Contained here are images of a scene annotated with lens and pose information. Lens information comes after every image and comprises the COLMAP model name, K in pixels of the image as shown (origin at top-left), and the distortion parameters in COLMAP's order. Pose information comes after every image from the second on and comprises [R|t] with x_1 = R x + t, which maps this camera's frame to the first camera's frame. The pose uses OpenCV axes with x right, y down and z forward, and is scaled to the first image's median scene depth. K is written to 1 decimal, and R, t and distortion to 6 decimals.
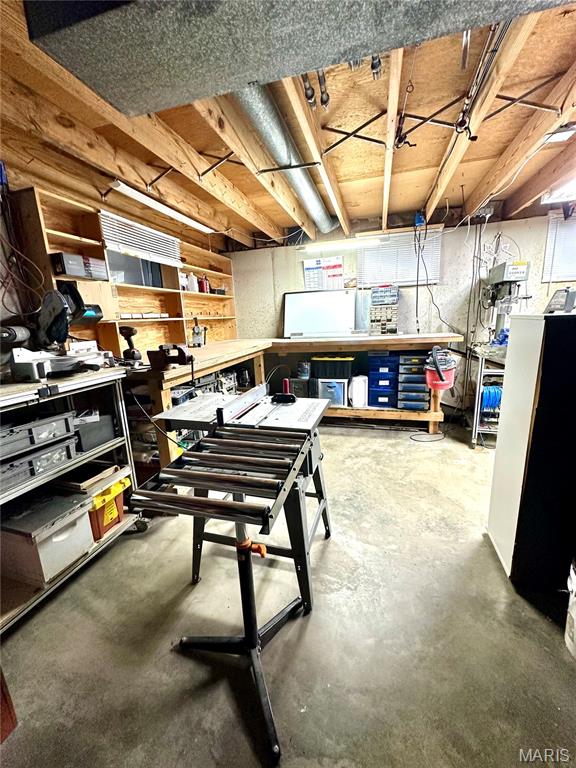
lens RADIAL K [[307.5, 0, 288.1], [0, 307.5, 383.0], [0, 0, 1]] dist [-0.000710, 0.000189]
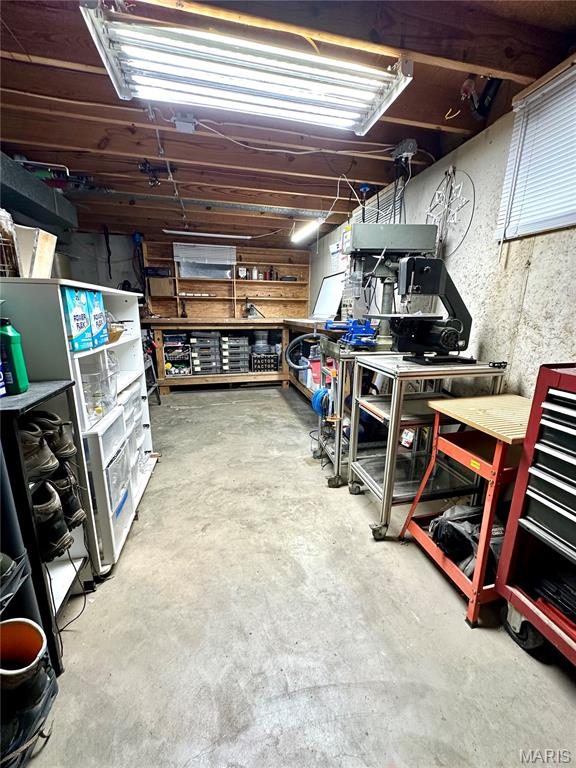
lens RADIAL K [[307.5, 0, 287.1], [0, 307.5, 382.5], [0, 0, 1]] dist [-0.000710, 0.000189]
pose [[0.482855, 0.257987, -0.836835, 1.253115], [-0.208629, 0.961993, 0.176192, -0.132874], [0.850485, 0.089513, 0.518327, 0.465458]]
